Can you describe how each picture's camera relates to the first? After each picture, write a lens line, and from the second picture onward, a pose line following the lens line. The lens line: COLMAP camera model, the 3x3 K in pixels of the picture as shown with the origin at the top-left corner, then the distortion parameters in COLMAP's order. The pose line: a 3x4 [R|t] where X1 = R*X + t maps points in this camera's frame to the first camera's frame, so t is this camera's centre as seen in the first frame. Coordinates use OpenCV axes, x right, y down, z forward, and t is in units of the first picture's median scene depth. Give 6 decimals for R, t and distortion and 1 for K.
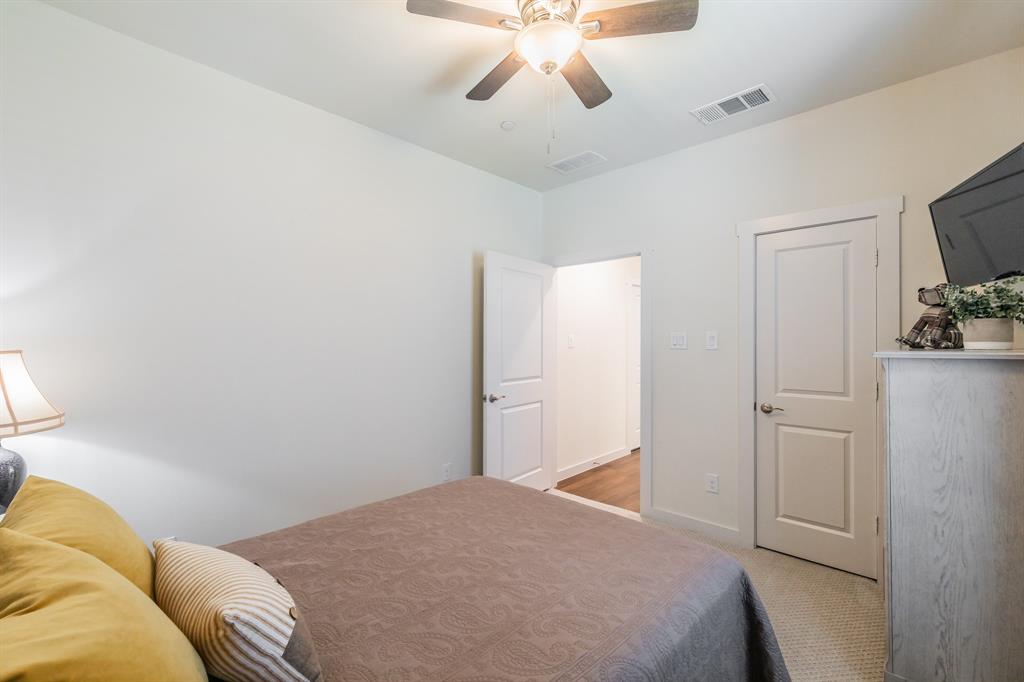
lens RADIAL K [[445.0, 0, 511.5], [0, 445.0, 337.6], [0, 0, 1]] dist [0.001649, -0.001057]
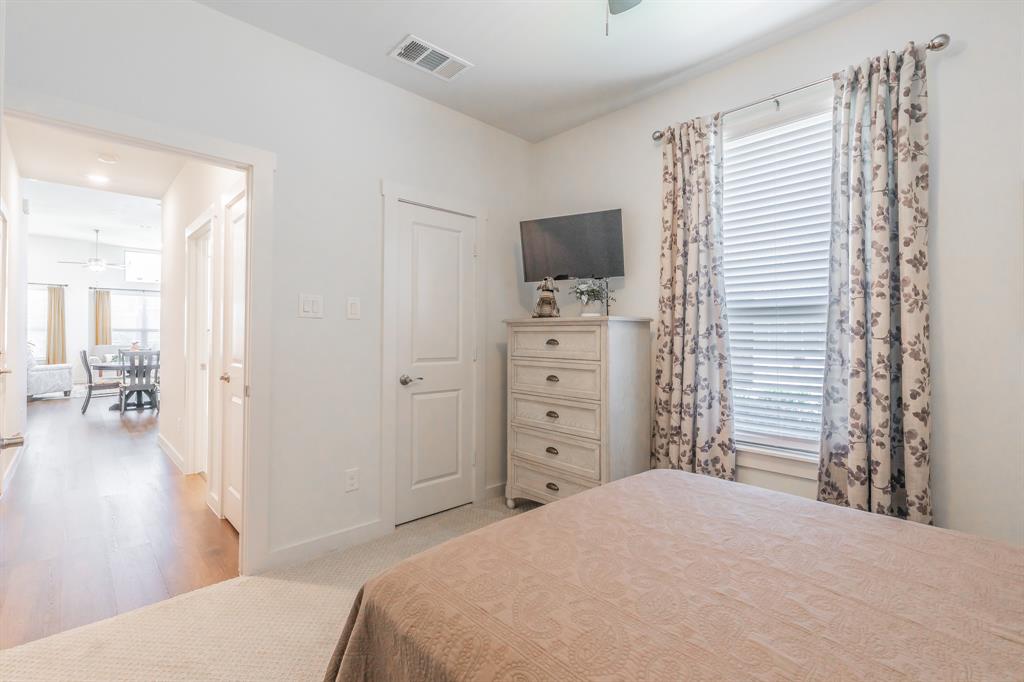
lens RADIAL K [[461.1, 0, 513.0], [0, 461.1, 337.2], [0, 0, 1]] dist [0.005209, 0.000129]
pose [[0.041677, -0.003298, 0.999126, -0.435607], [-0.017876, 0.999832, 0.004046, 0.057217], [-0.998971, -0.018029, 0.041611, 0.733831]]
